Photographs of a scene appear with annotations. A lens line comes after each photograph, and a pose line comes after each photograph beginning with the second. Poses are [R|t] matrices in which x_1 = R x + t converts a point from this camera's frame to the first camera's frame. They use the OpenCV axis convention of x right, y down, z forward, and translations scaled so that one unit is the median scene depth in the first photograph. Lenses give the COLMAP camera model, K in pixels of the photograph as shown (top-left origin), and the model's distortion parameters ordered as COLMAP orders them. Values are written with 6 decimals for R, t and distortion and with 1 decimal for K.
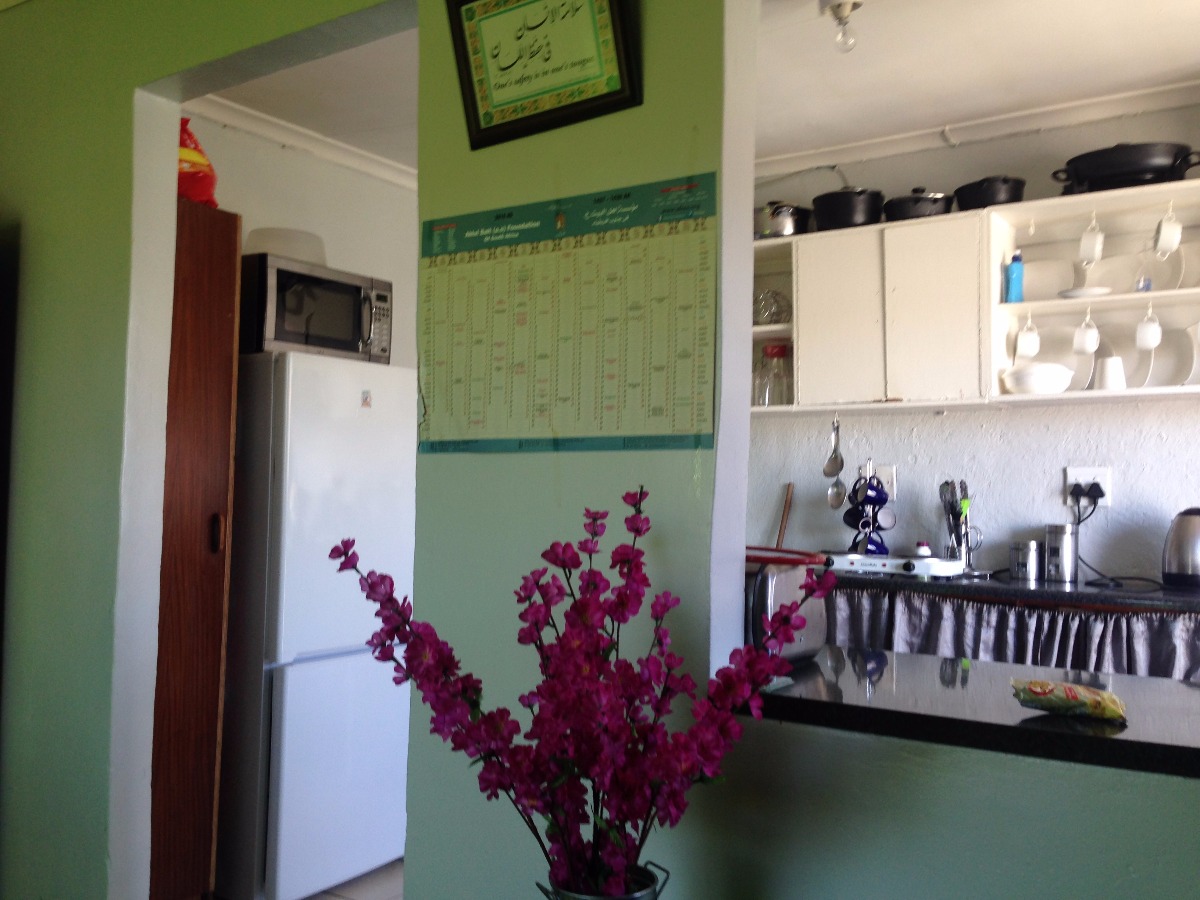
lens RADIAL K [[1104.7, 0, 601.7], [0, 1104.7, 452.1], [0, 0, 1]] dist [0.101702, -0.115547]
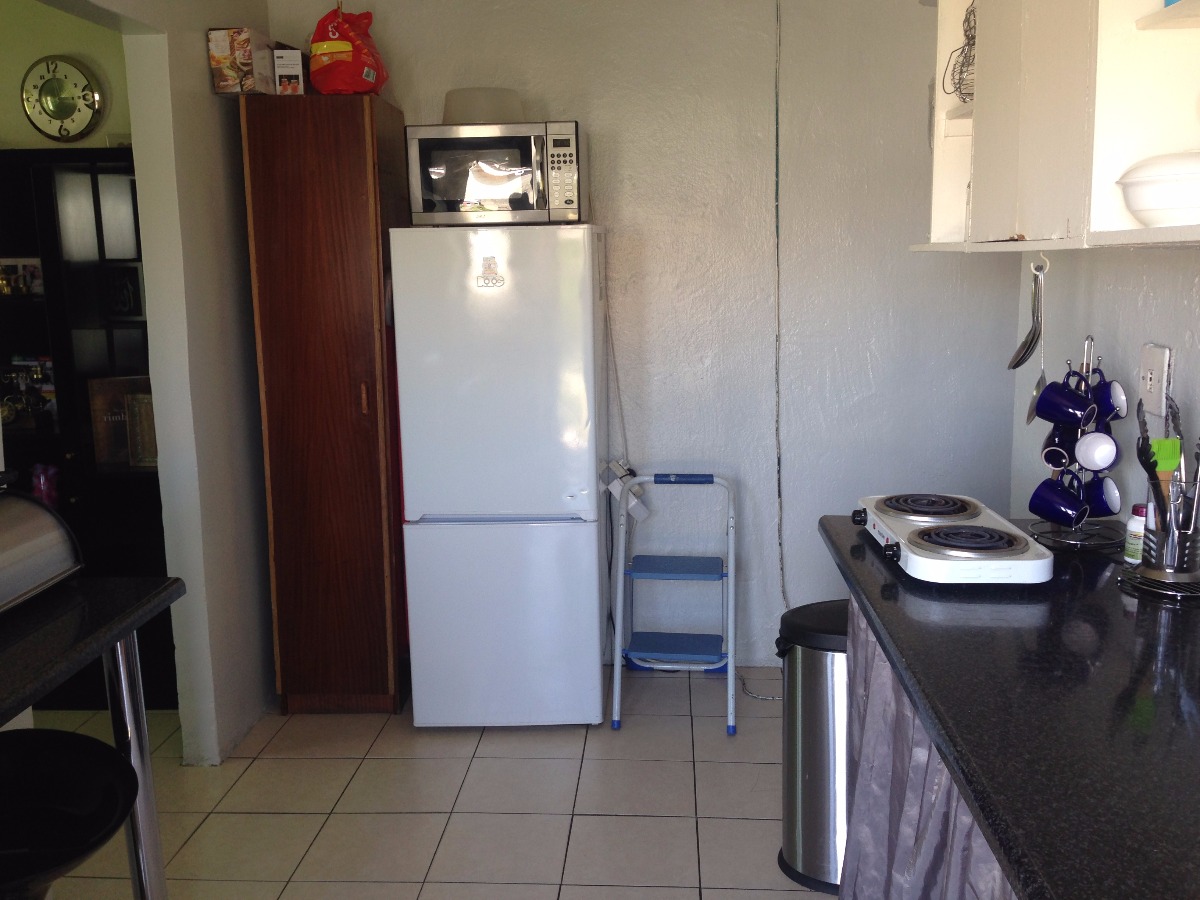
lens RADIAL K [[1103.6, 0, 591.6], [0, 1103.6, 448.5], [0, 0, 1]] dist [0.153816, -0.243328]
pose [[0.494764, 0.127281, -0.859656, 0.711284], [0.057853, 0.982197, 0.178722, -0.062420], [0.867100, -0.138159, 0.478592, 0.626382]]
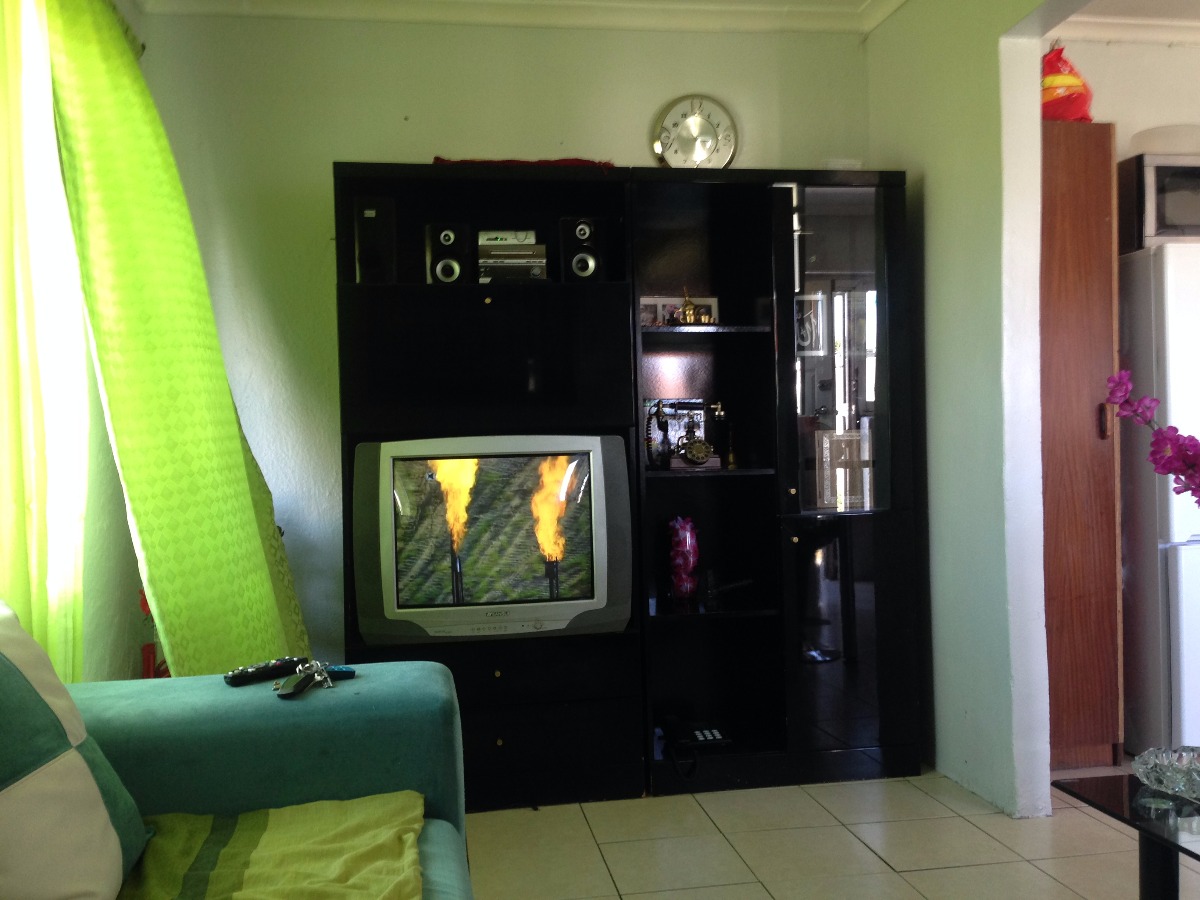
lens RADIAL K [[1104.7, 0, 601.7], [0, 1104.7, 452.1], [0, 0, 1]] dist [0.101702, -0.115547]
pose [[0.675866, -0.026507, -0.736548, 0.126121], [0.060706, 0.997959, 0.019790, 0.049094], [0.734520, -0.058088, 0.676096, -0.102055]]
